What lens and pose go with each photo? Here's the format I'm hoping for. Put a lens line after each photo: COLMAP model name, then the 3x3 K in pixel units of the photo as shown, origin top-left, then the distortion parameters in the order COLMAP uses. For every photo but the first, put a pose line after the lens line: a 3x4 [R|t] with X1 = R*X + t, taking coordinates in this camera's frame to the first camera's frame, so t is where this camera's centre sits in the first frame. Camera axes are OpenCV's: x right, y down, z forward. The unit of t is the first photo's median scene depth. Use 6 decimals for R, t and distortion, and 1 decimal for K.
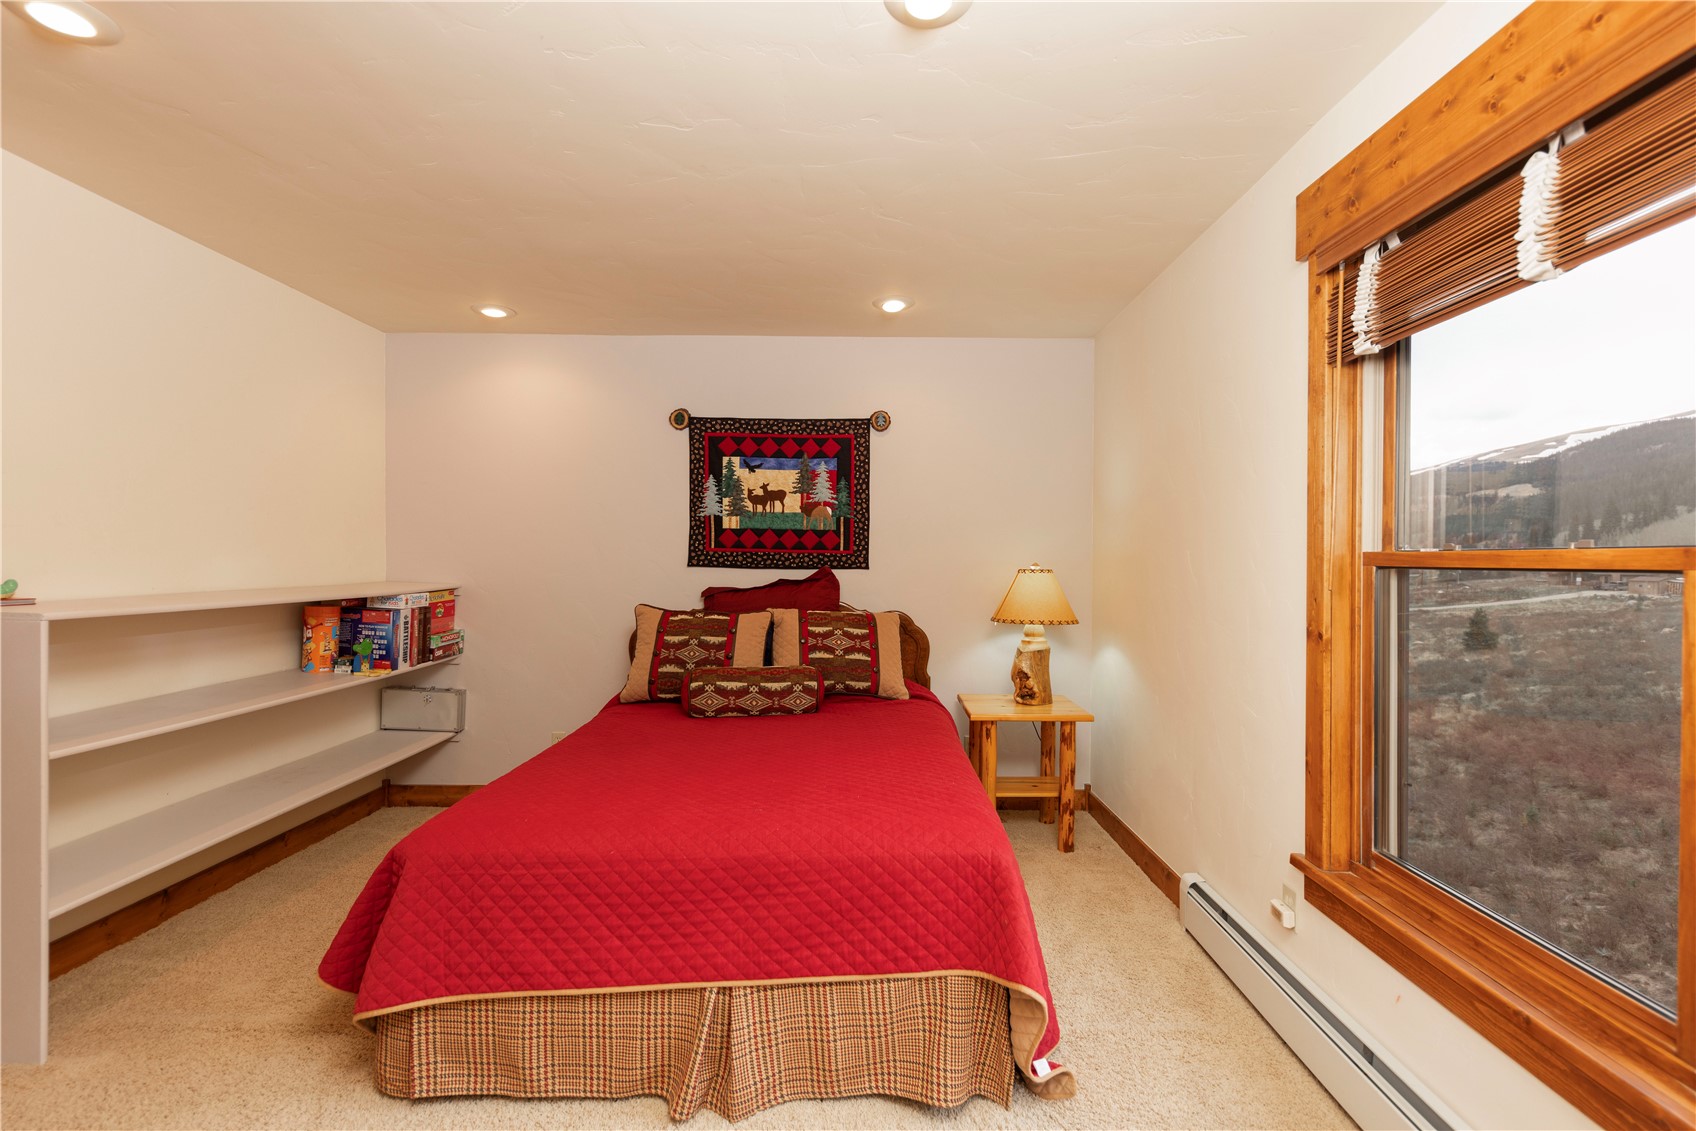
lens RADIAL K [[766.9, 0, 851.4], [0, 766.9, 559.5], [0, 0, 1]] dist [0.008592, -0.000079]
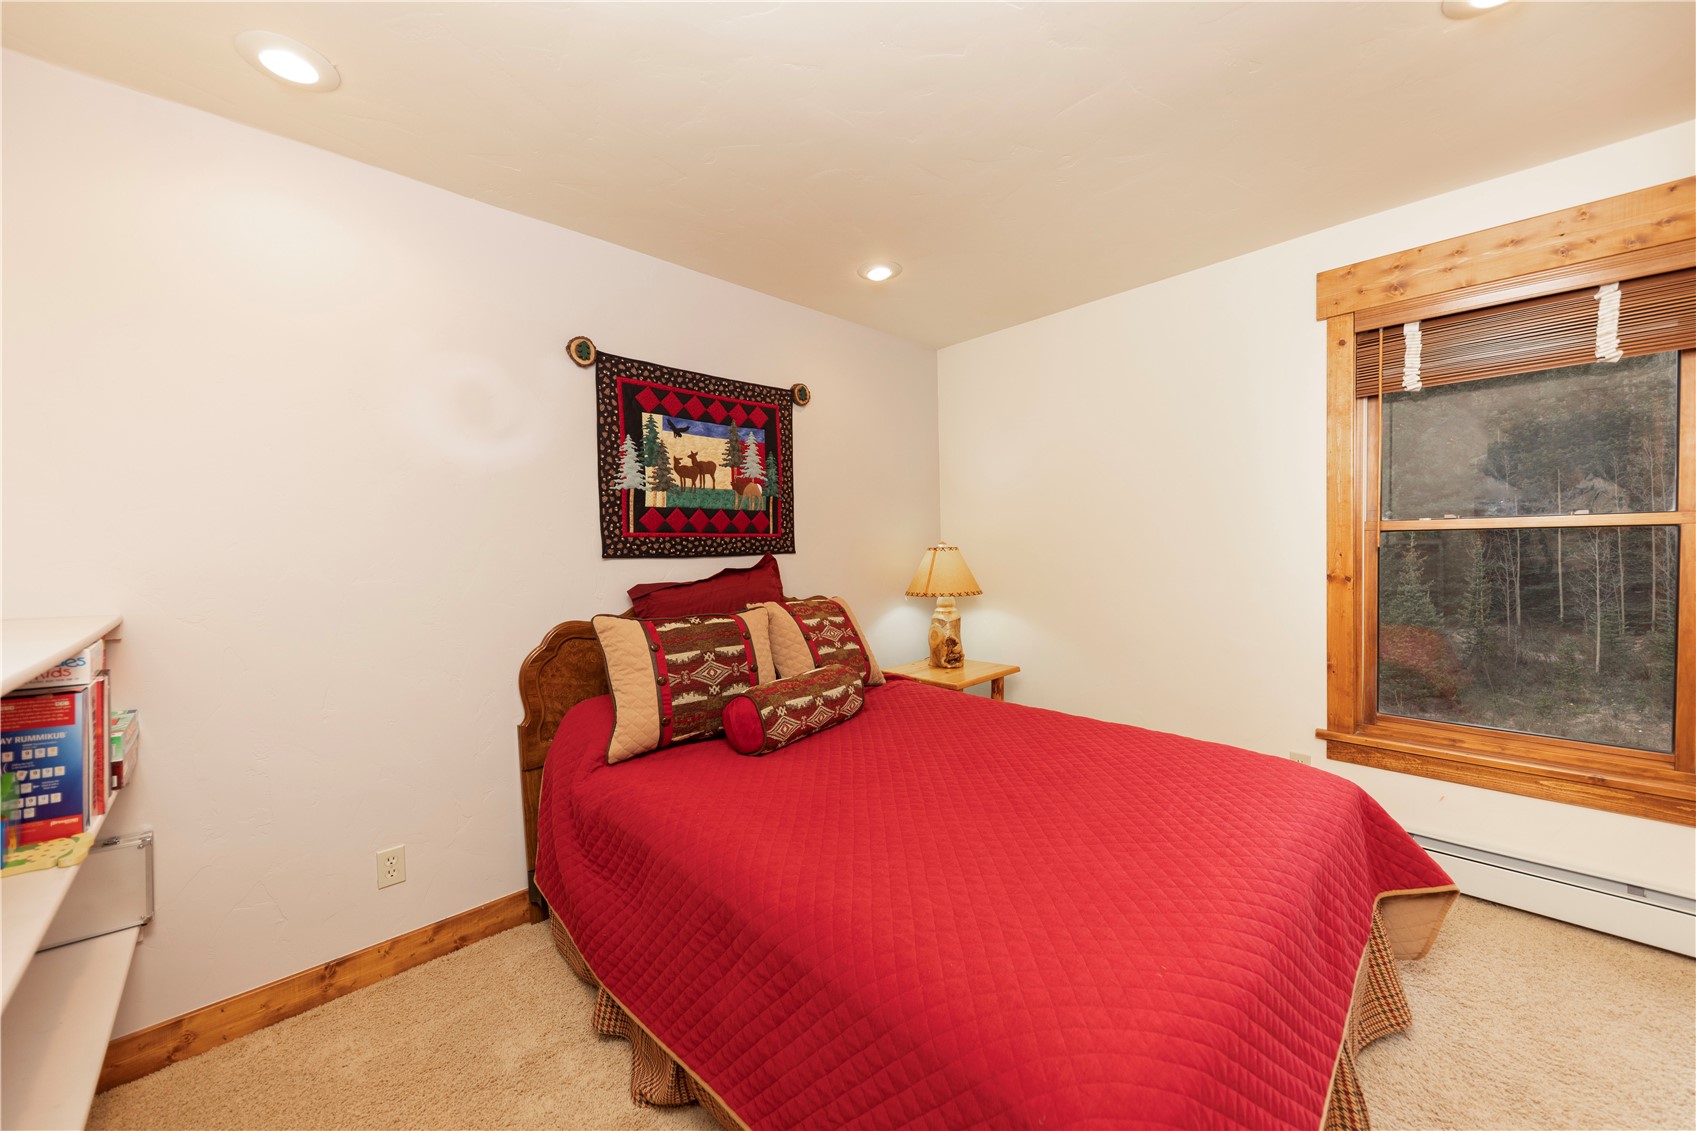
lens RADIAL K [[628.2, 0, 848.0], [0, 628.2, 560.6], [0, 0, 1]] dist [0.000074, 0.000141]
pose [[0.710326, -0.042851, 0.702567, -0.467357], [0.029128, 0.999080, 0.031486, -0.000749], [-0.703270, -0.001901, 0.710921, 0.413870]]
